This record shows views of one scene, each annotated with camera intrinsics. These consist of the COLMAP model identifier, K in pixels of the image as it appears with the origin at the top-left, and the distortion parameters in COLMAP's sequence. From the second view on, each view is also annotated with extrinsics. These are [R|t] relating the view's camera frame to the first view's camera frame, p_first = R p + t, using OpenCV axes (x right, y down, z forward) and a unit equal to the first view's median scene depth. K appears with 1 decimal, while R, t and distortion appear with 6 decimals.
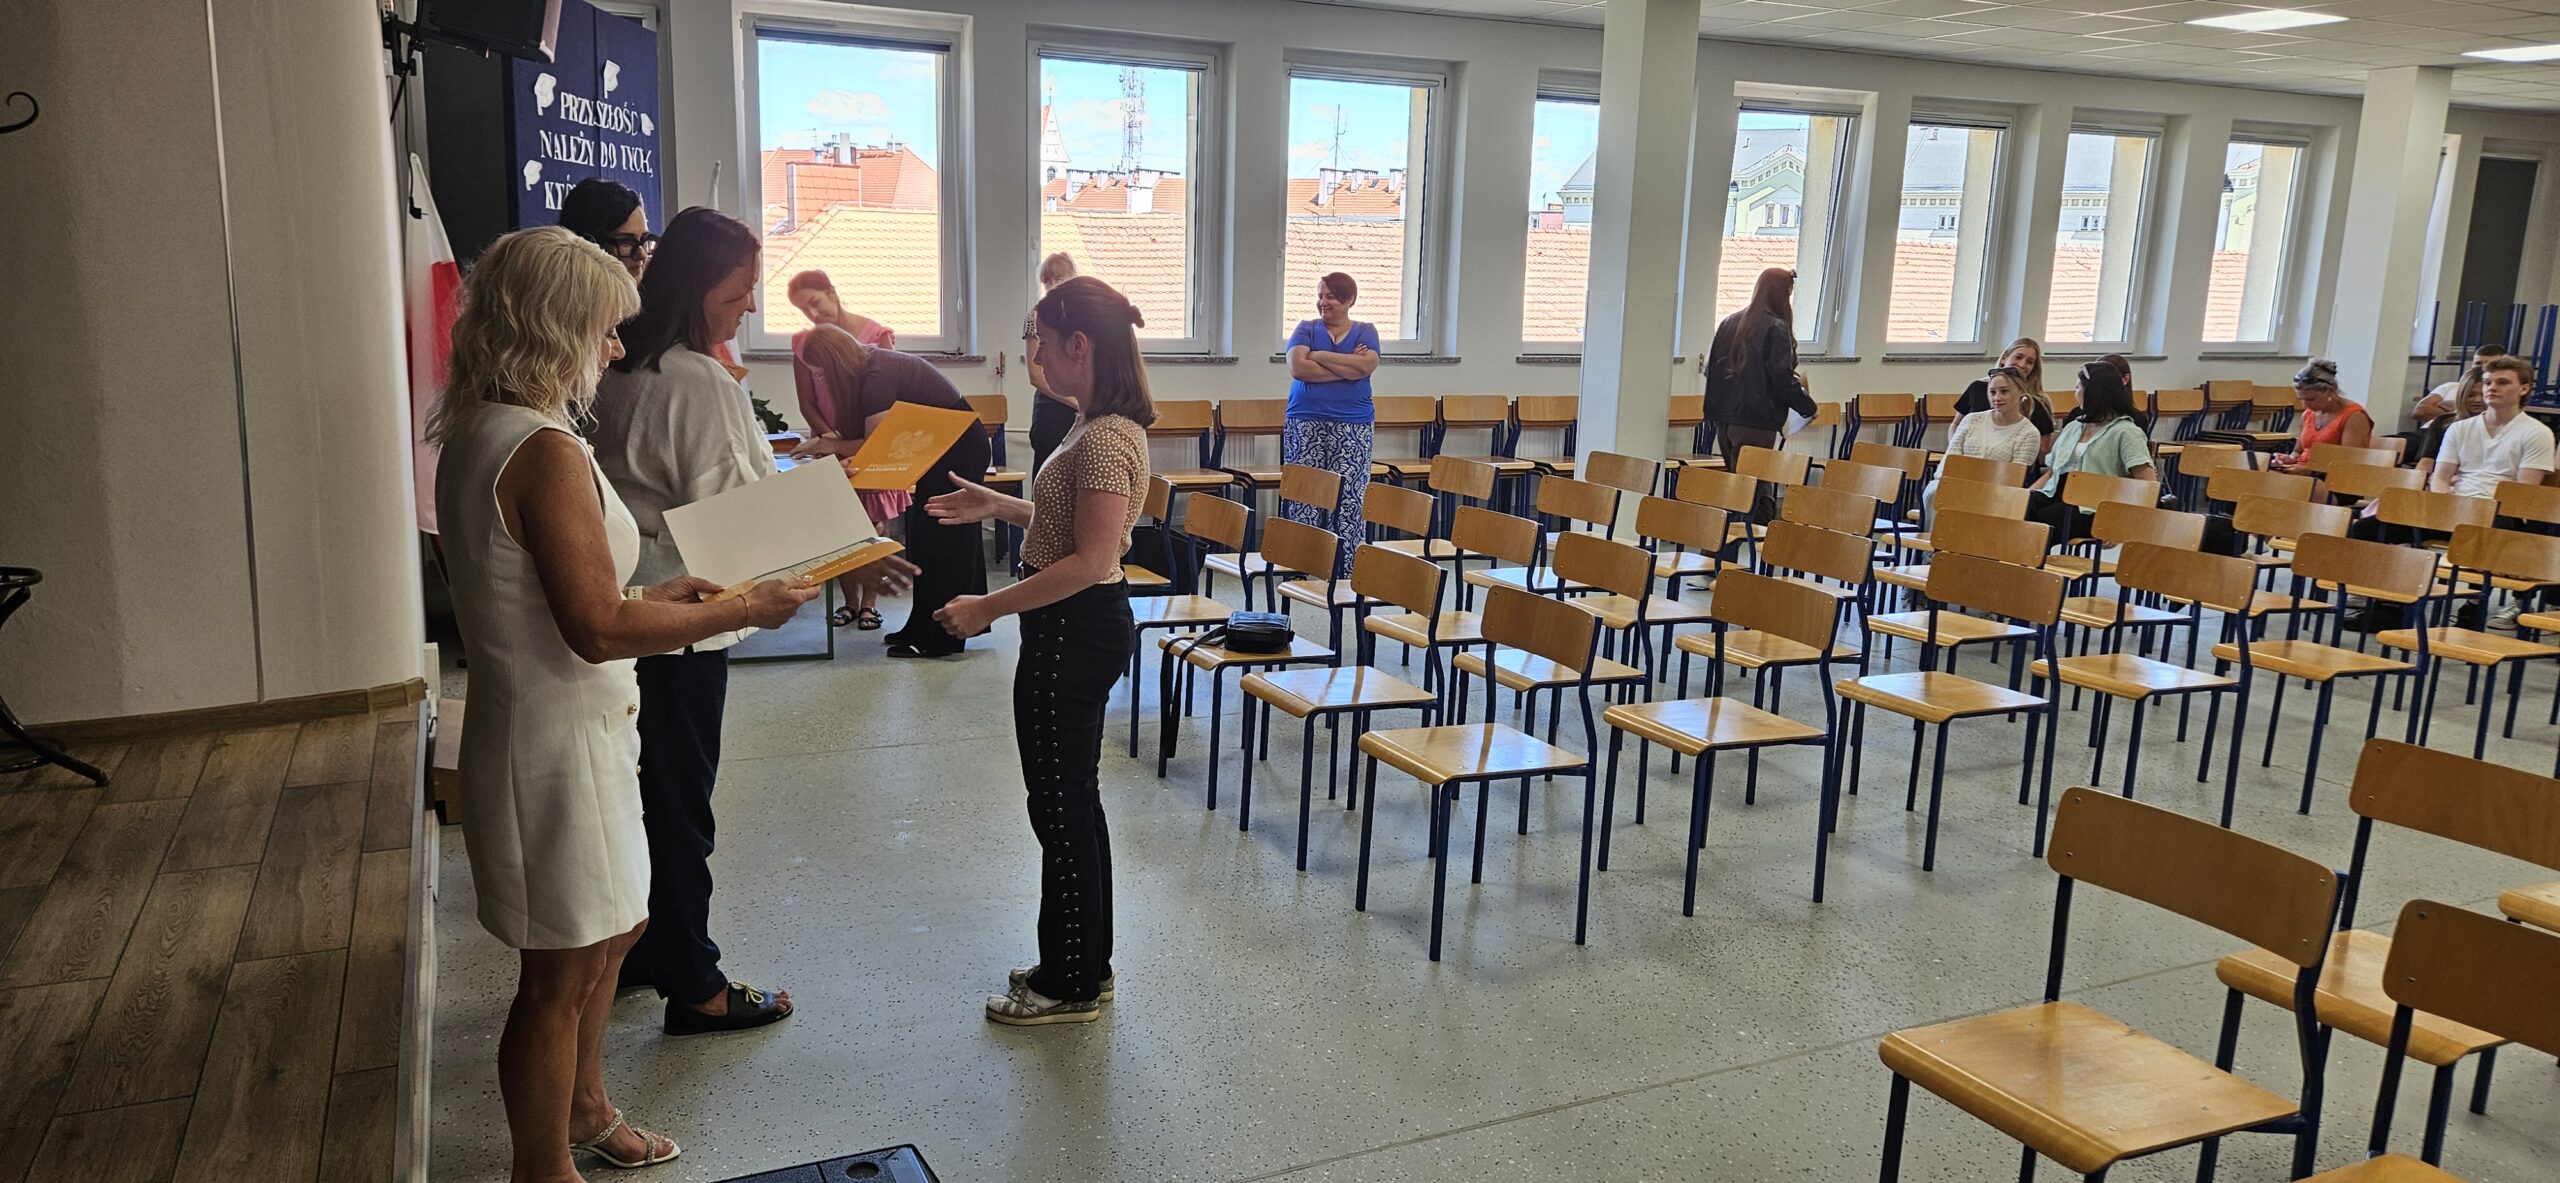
lens RADIAL K [[1696.2, 0, 1269.7], [0, 1696.2, 587.2], [0, 0, 1]] dist [0.075472, -0.039320]
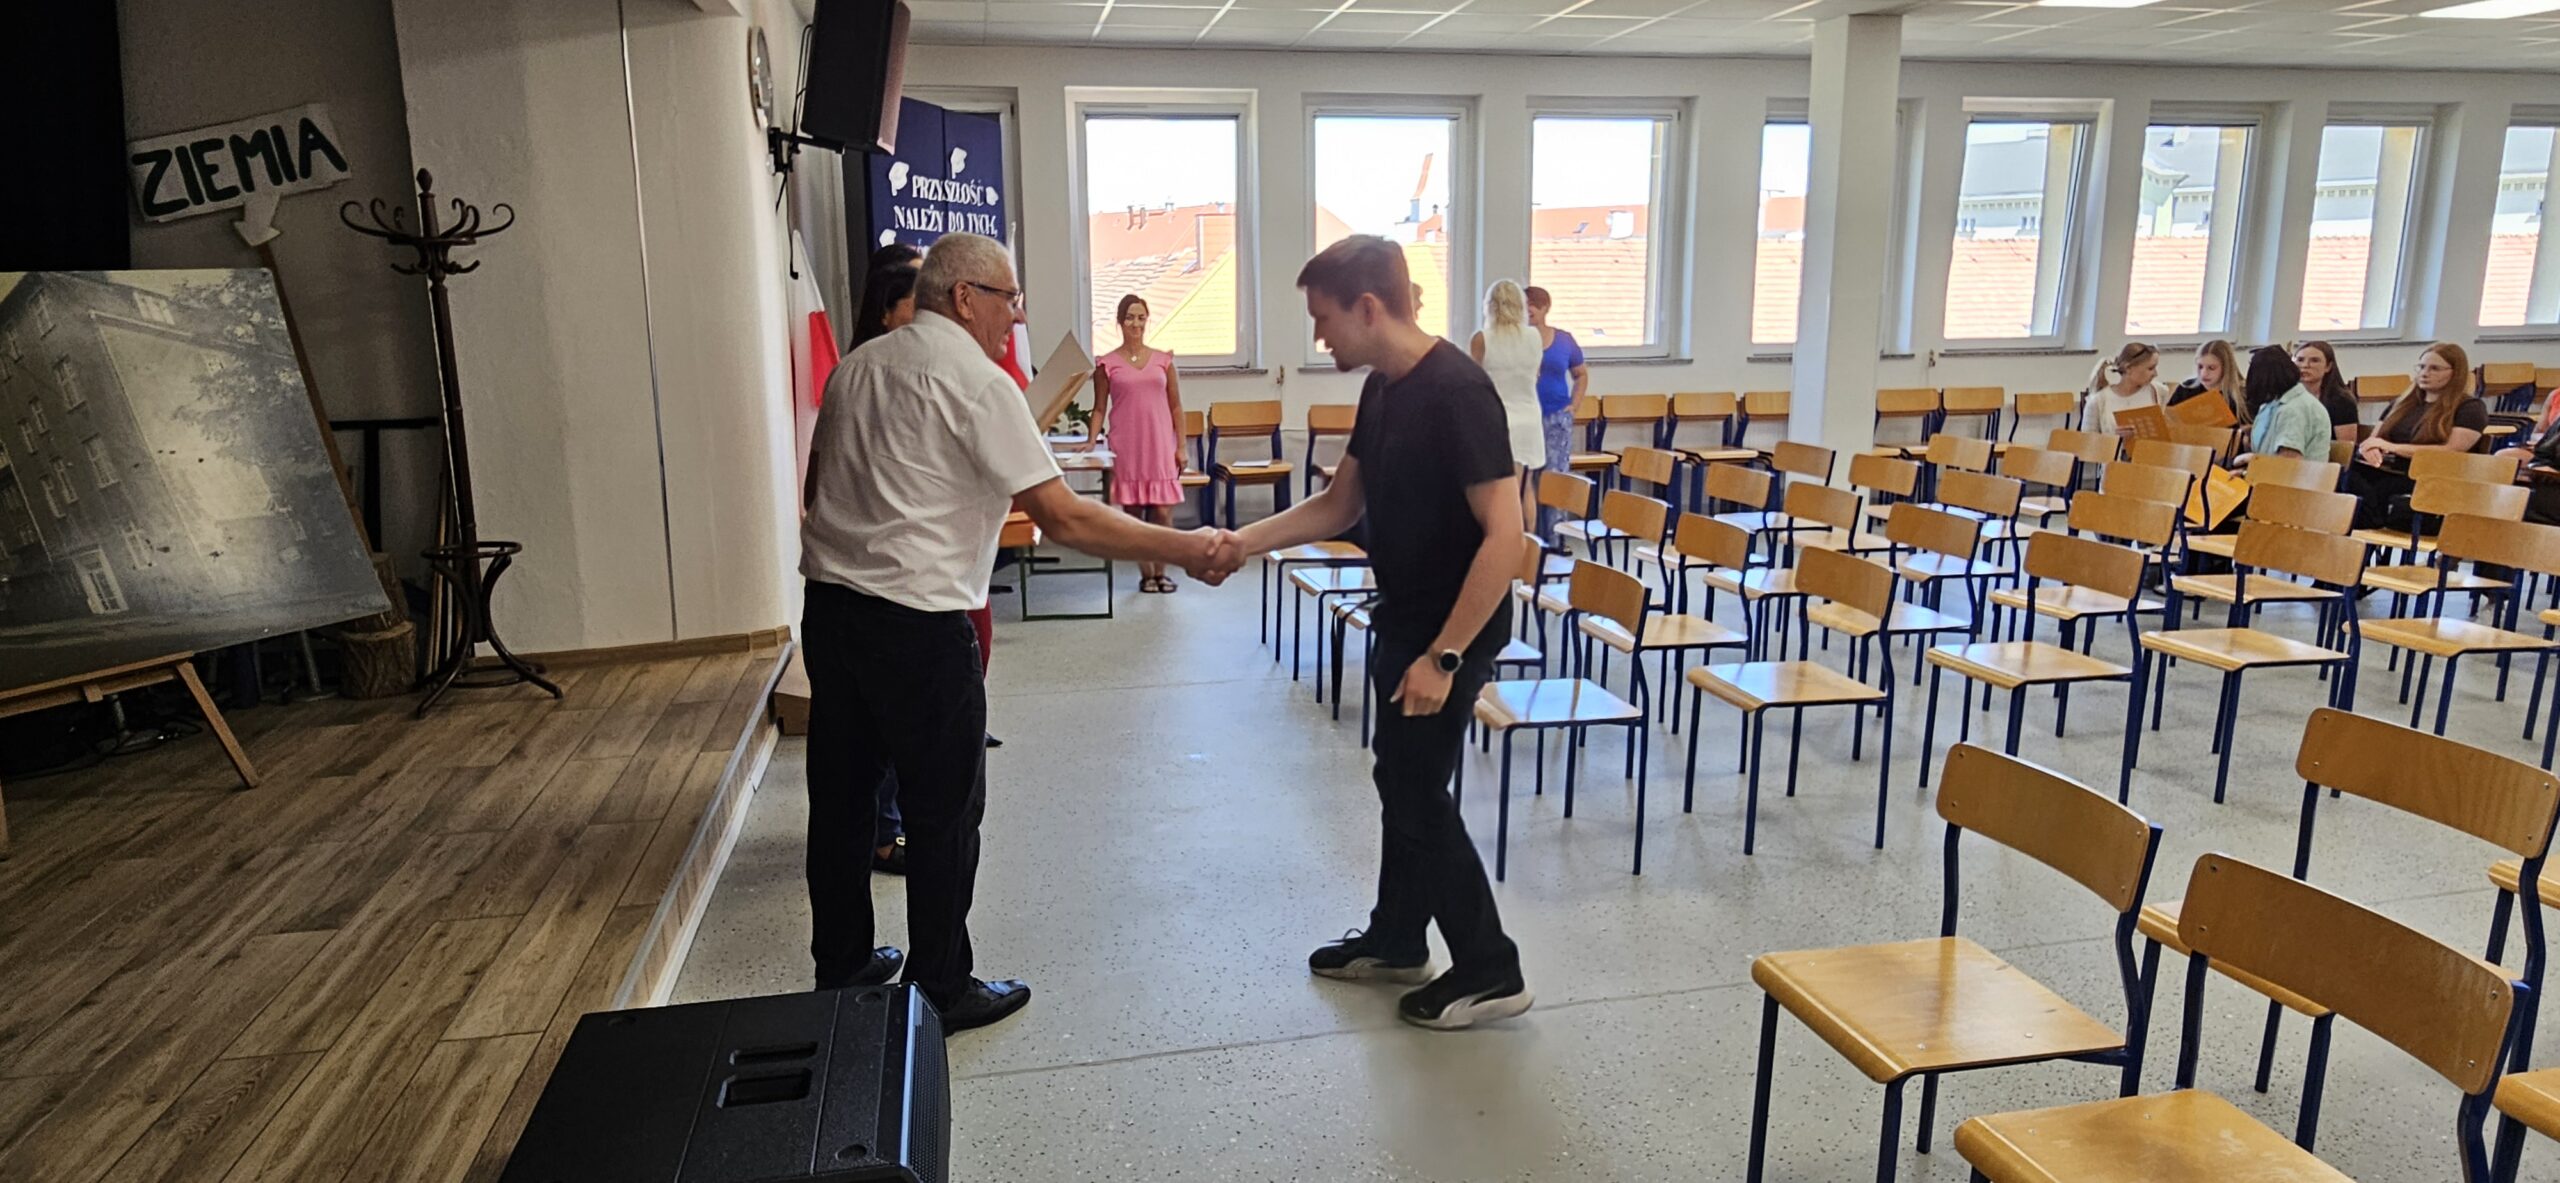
lens RADIAL K [[1454.3, 0, 1273.6], [0, 1454.3, 582.5], [0, 0, 1]] dist [0.011252, -0.002747]
pose [[0.972067, 0.008699, -0.234543, 0.136039], [-0.005467, 0.999881, 0.014425, 0.001006], [0.234640, -0.012740, 0.971999, -0.003556]]
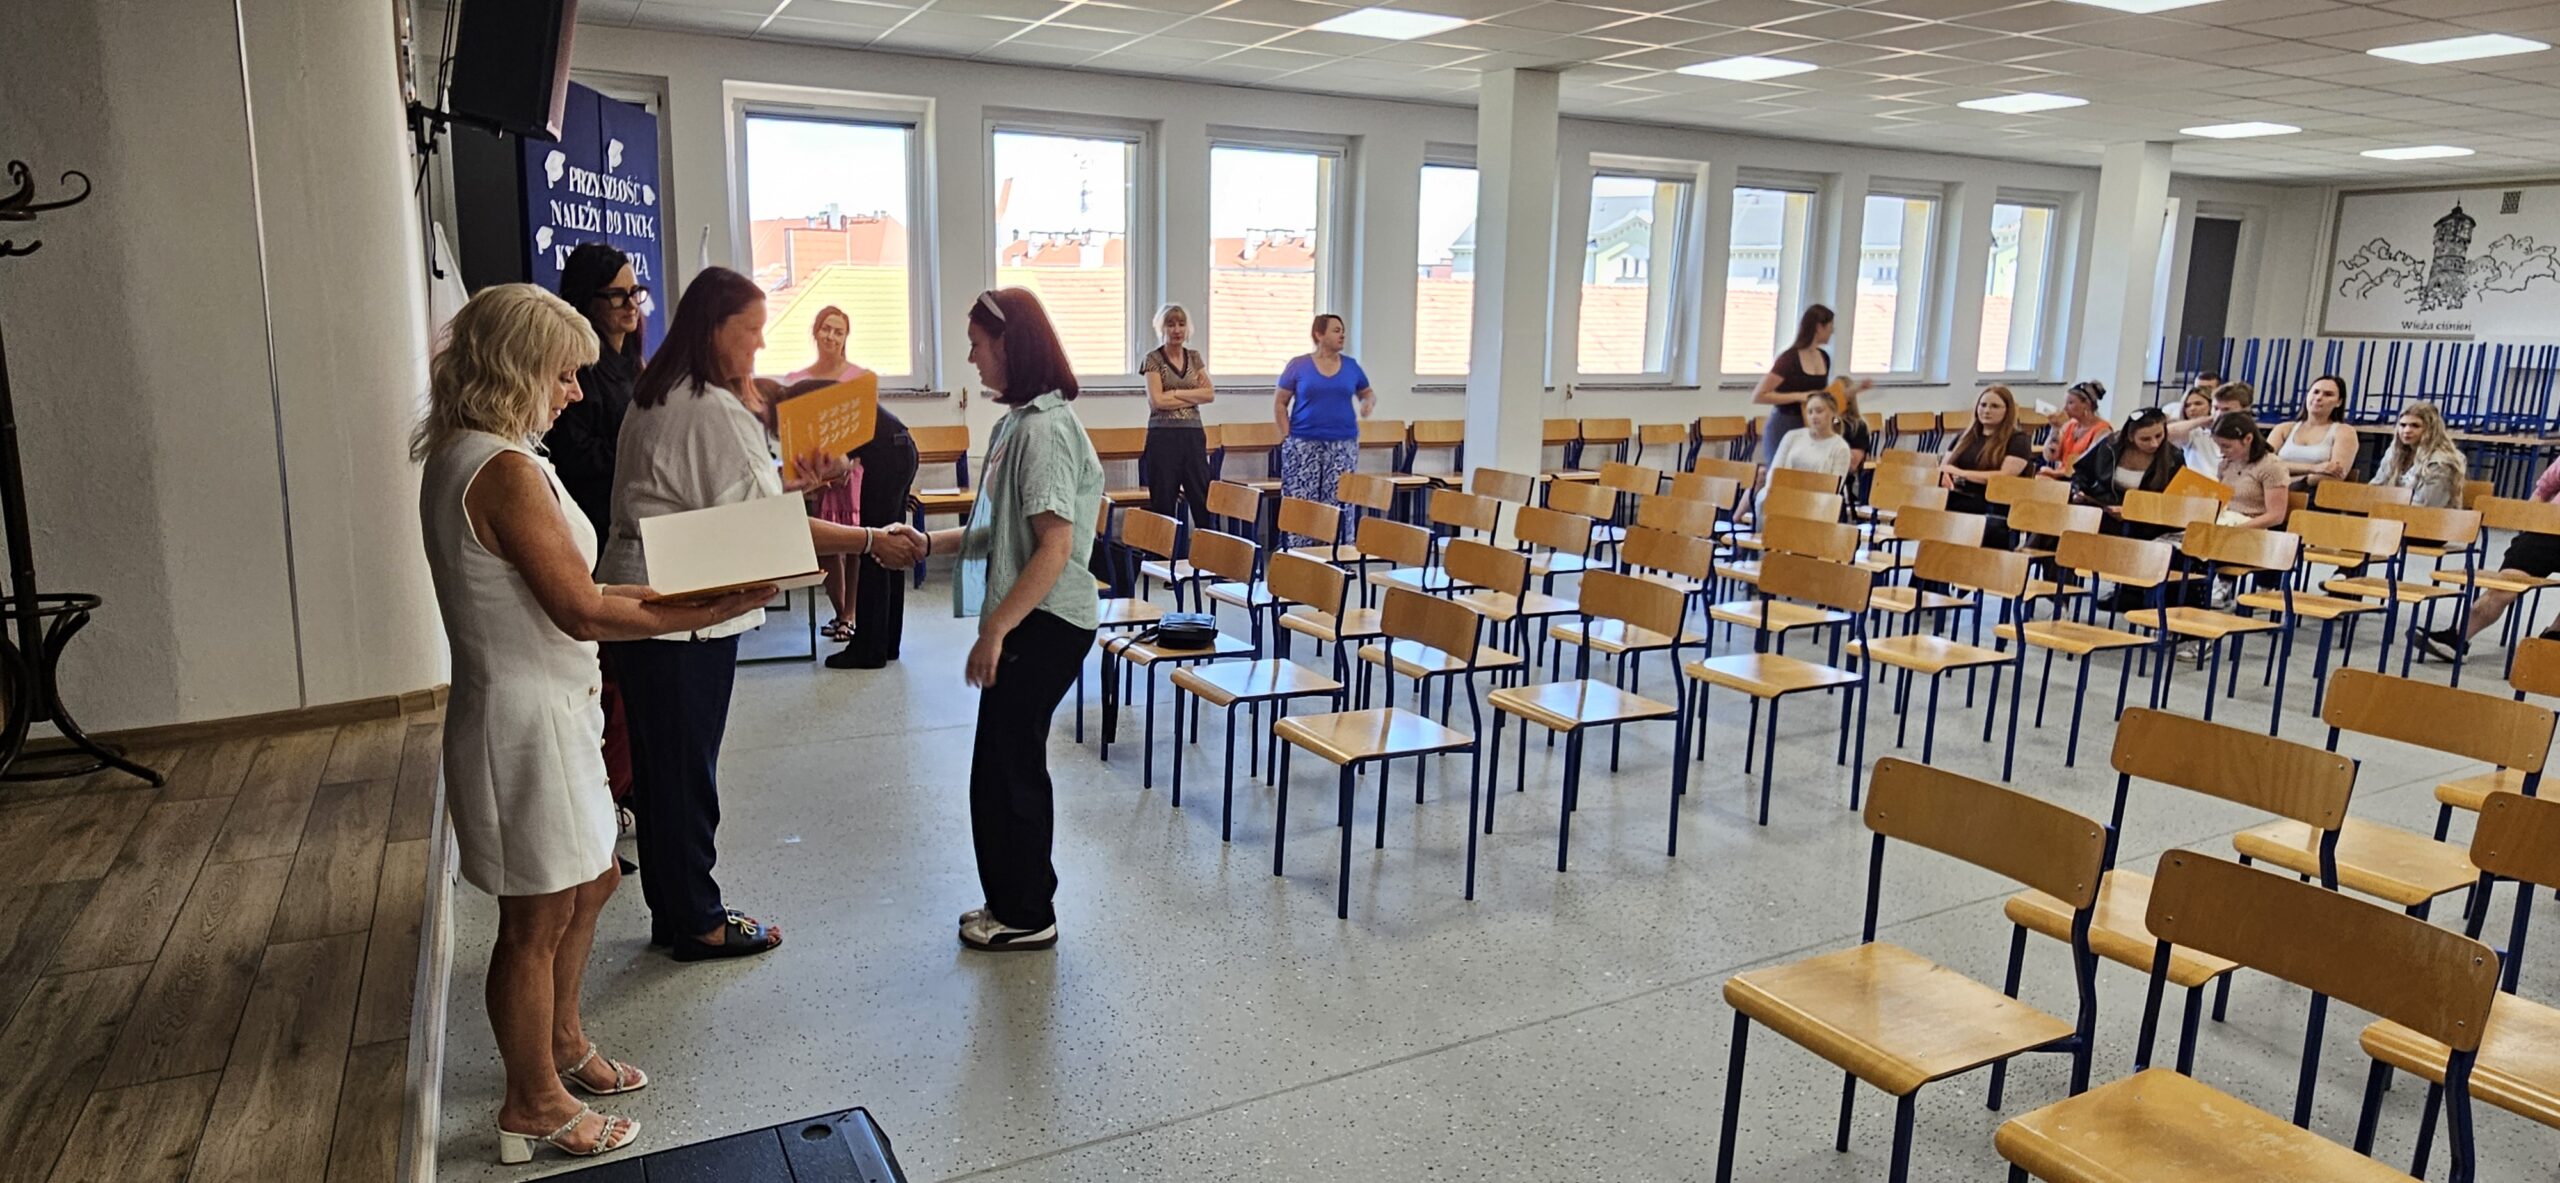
lens RADIAL K [[1454.3, 0, 1266.3], [0, 1454.3, 580.2], [0, 0, 1]] dist [0.011252, -0.002747]
pose [[0.999089, -0.016959, 0.039158, 0.008875], [0.017106, 0.999848, -0.003409, -0.003109], [-0.039095, 0.004075, 0.999227, 0.021629]]
